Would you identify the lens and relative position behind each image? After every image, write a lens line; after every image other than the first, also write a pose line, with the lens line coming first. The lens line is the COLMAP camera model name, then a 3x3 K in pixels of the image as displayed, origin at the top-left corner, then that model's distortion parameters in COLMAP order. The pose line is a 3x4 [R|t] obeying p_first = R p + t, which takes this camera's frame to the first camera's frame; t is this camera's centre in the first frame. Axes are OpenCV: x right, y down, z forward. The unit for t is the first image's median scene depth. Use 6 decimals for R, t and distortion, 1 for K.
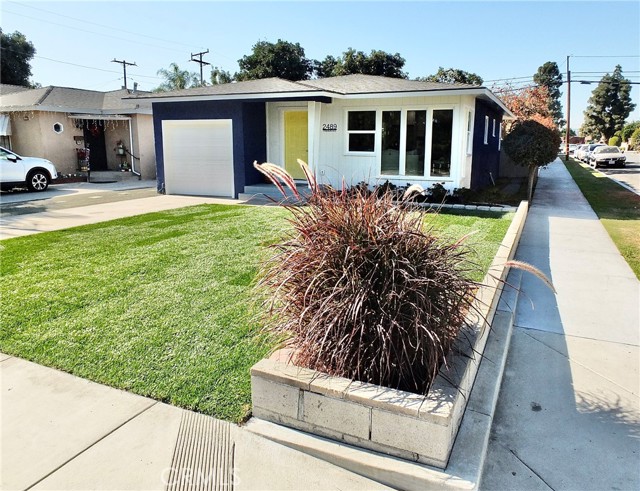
lens RADIAL K [[455.7, 0, 335.6], [0, 455.7, 226.3], [0, 0, 1]] dist [0.007122, 0.000978]
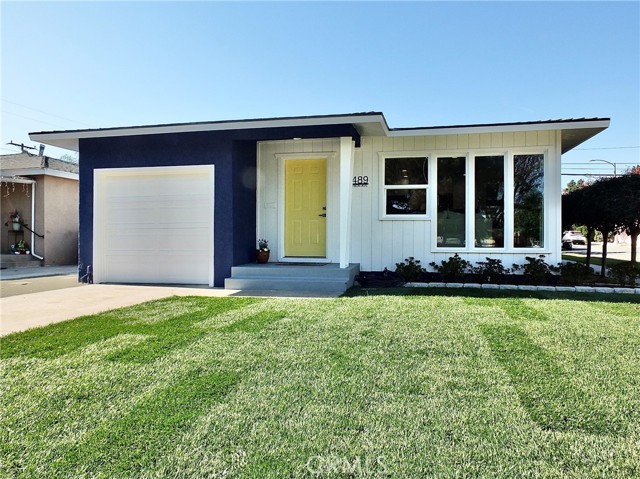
lens RADIAL K [[433.7, 0, 320.0], [0, 433.7, 239.5], [0, 0, 1]] dist [-0.001858, -0.002291]
pose [[0.981948, -0.002499, 0.189133, -0.195995], [0.035295, 0.984772, -0.170232, -0.018379], [-0.185827, 0.173835, 0.967083, 0.387945]]
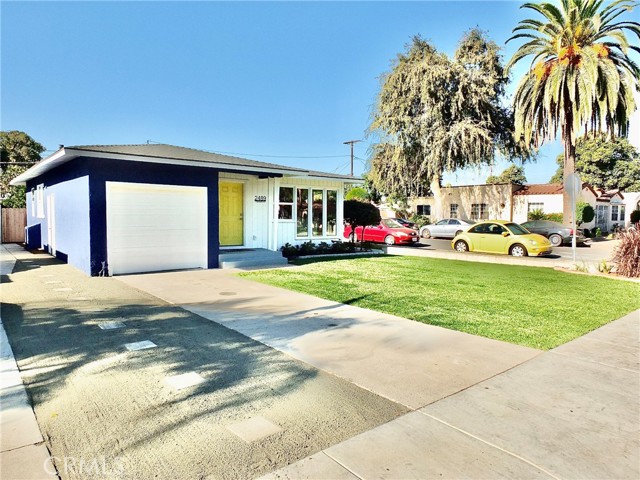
lens RADIAL K [[433.7, 0, 320.0], [0, 433.7, 240.0], [0, 0, 1]] dist [-0.001858, -0.002291]
pose [[0.440462, -0.050083, 0.896373, -0.955760], [0.152611, 0.988088, -0.019783, -0.068135], [-0.884705, 0.145510, 0.442858, 0.392518]]
